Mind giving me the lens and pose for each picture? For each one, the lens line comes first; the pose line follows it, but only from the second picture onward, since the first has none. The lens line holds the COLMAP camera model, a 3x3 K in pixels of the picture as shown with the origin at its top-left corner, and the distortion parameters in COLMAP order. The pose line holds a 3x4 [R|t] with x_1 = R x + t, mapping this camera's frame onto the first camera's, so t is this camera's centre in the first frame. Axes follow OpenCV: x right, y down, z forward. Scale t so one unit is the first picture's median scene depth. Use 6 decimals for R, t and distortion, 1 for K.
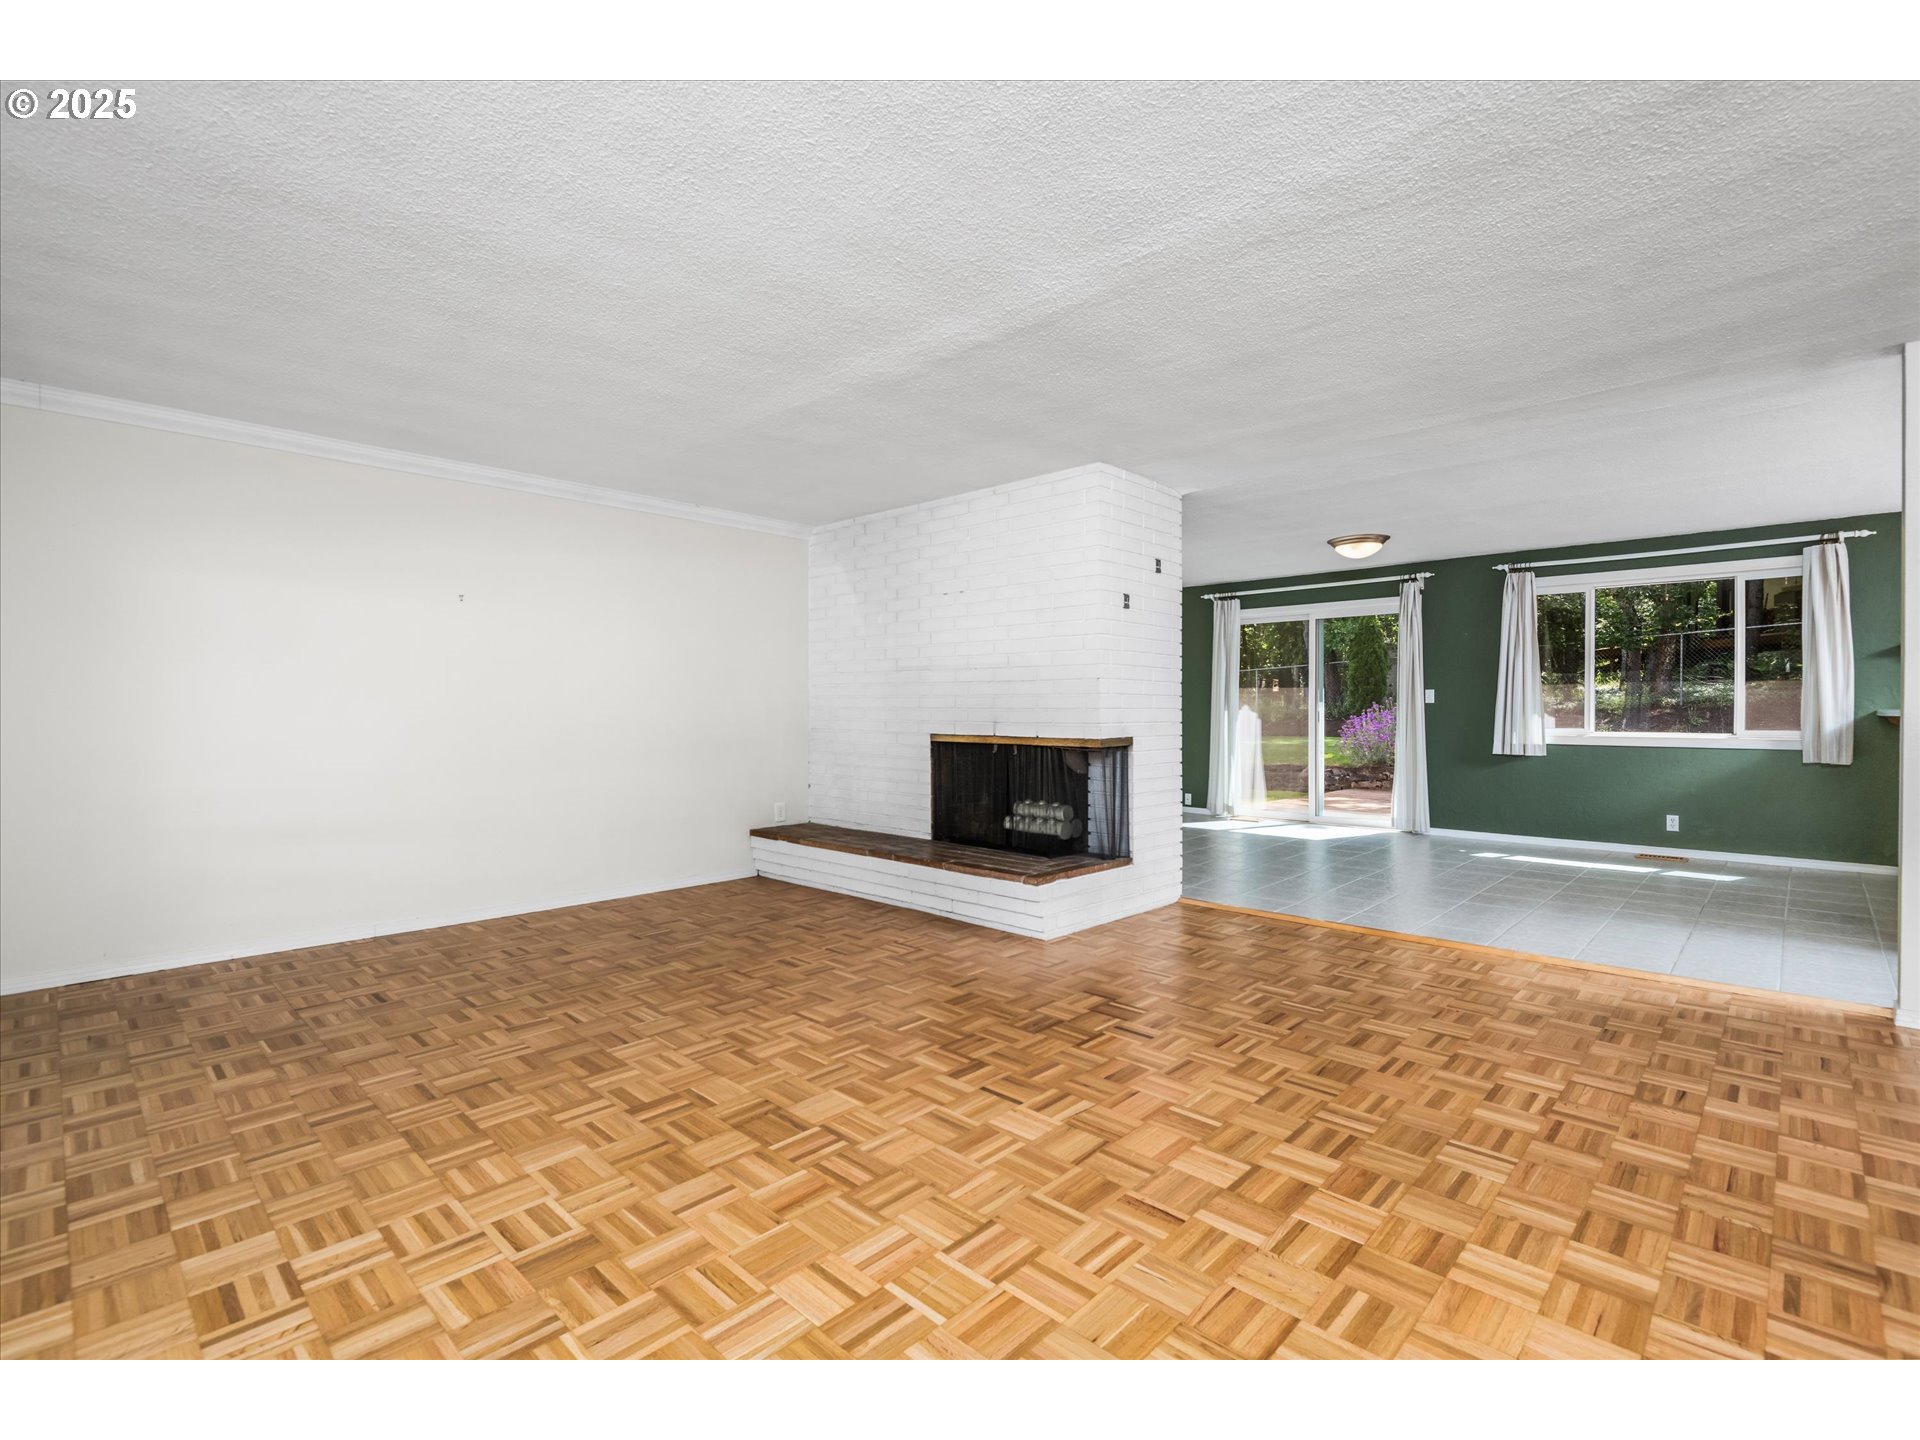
lens RADIAL K [[885.9, 0, 961.1], [0, 885.9, 720.7], [0, 0, 1]] dist [0.000805, -0.006007]
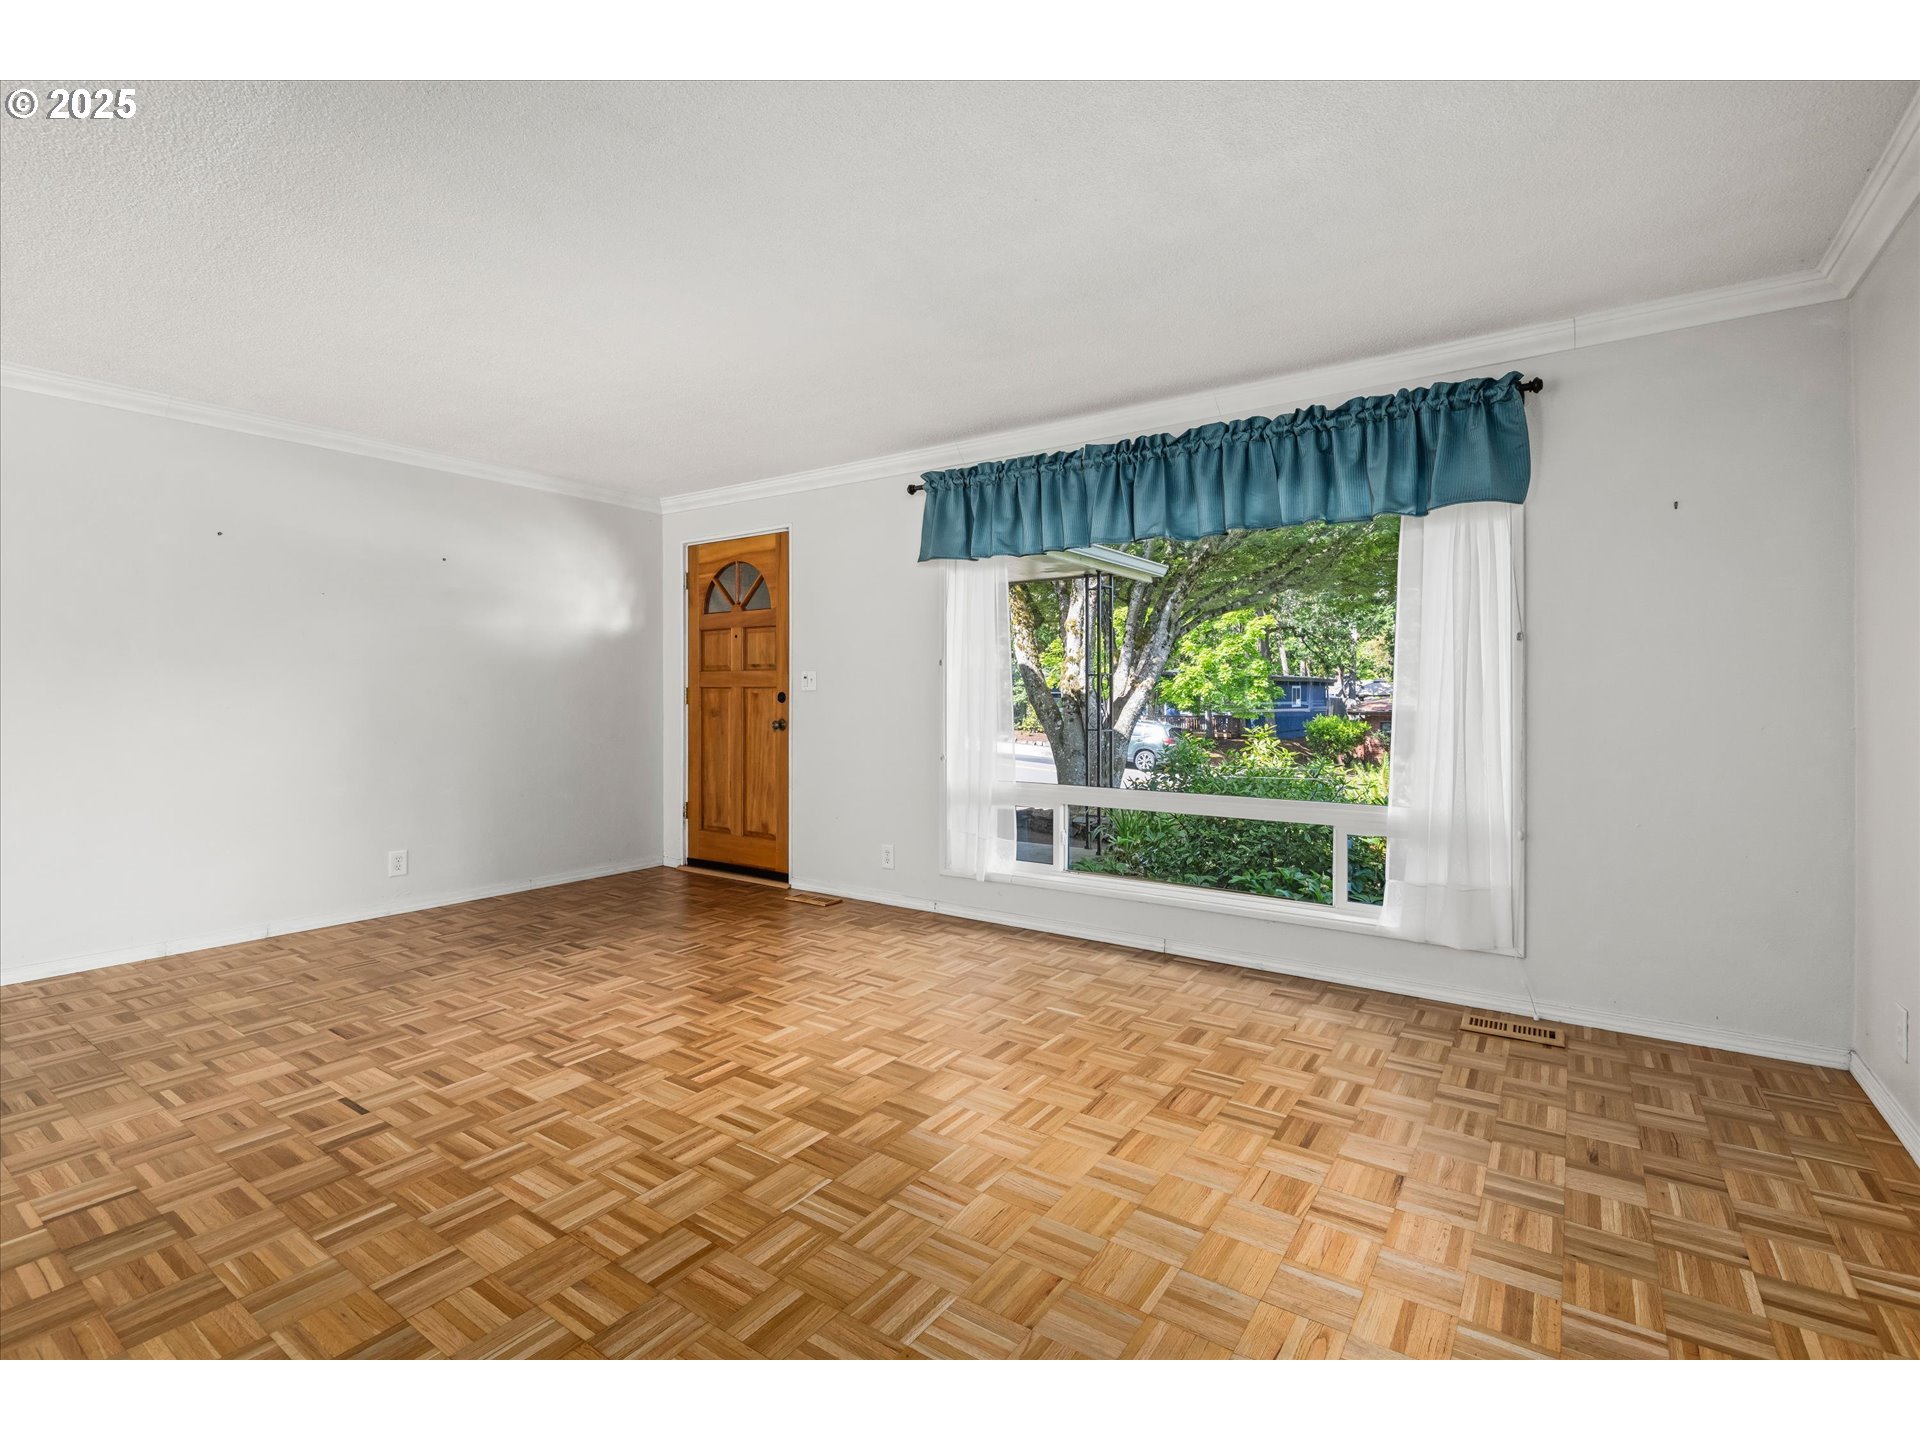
lens RADIAL K [[885.9, 0, 961.1], [0, 885.9, 720.7], [0, 0, 1]] dist [0.000805, -0.006007]
pose [[-0.987970, 0.006159, -0.154523, -0.364664], [-0.000800, 0.998990, 0.044929, -0.024386], [0.154643, 0.044512, -0.986967, 1.624152]]
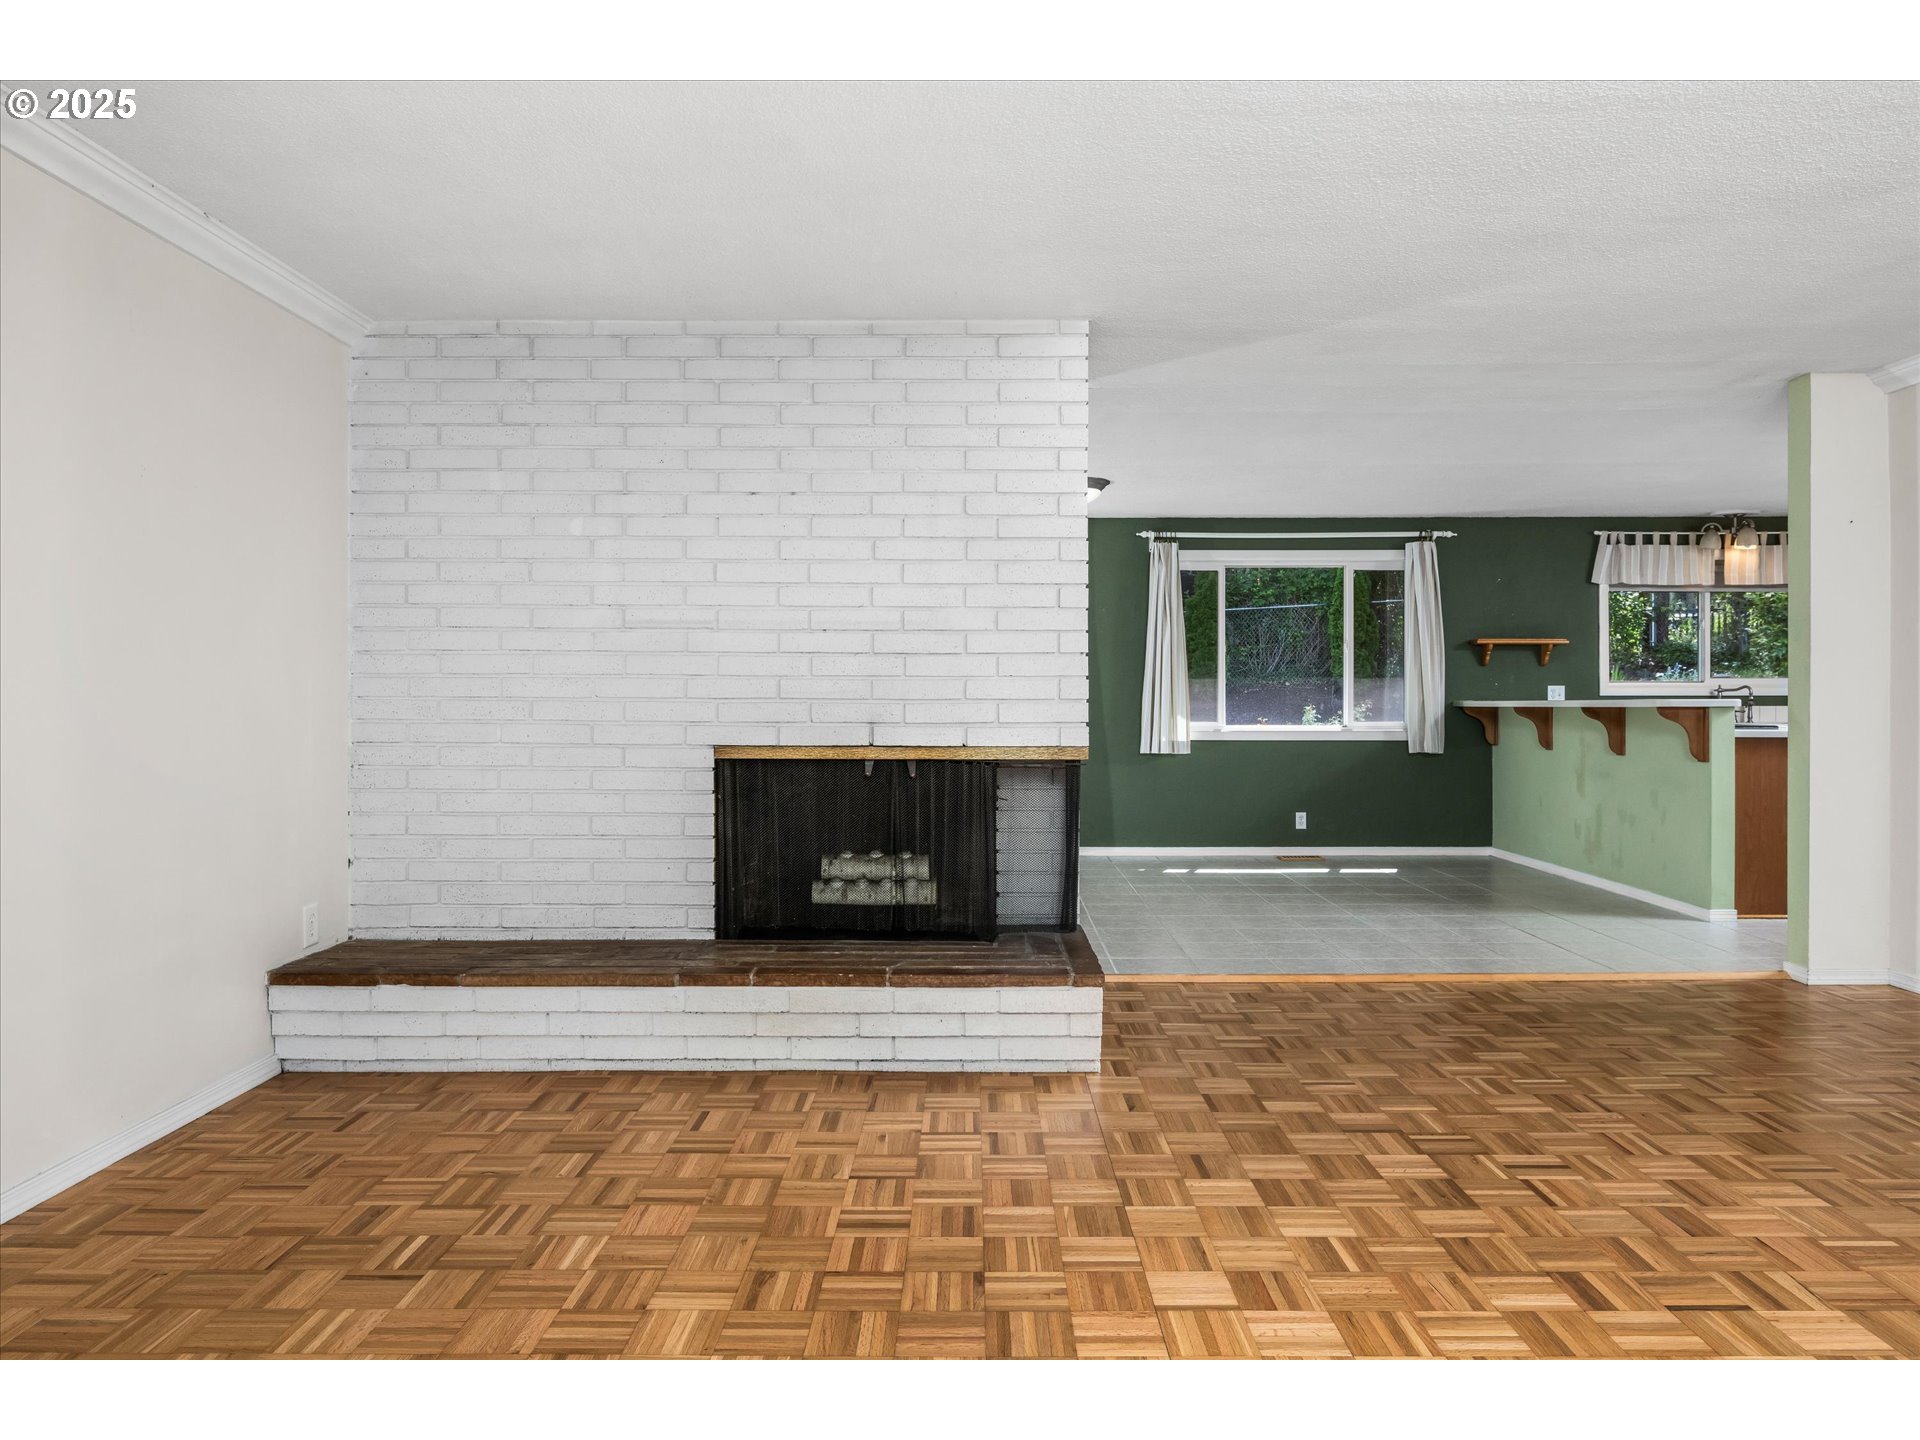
lens RADIAL K [[1233.9, 0, 960.0], [0, 1233.9, 720.0], [0, 0, 1]] dist [-0.005779, -0.005650]
pose [[0.729820, -0.010914, 0.683552, -0.760832], [0.009574, 0.999938, 0.005743, -0.007055], [-0.683572, 0.002353, 0.729879, 0.583929]]
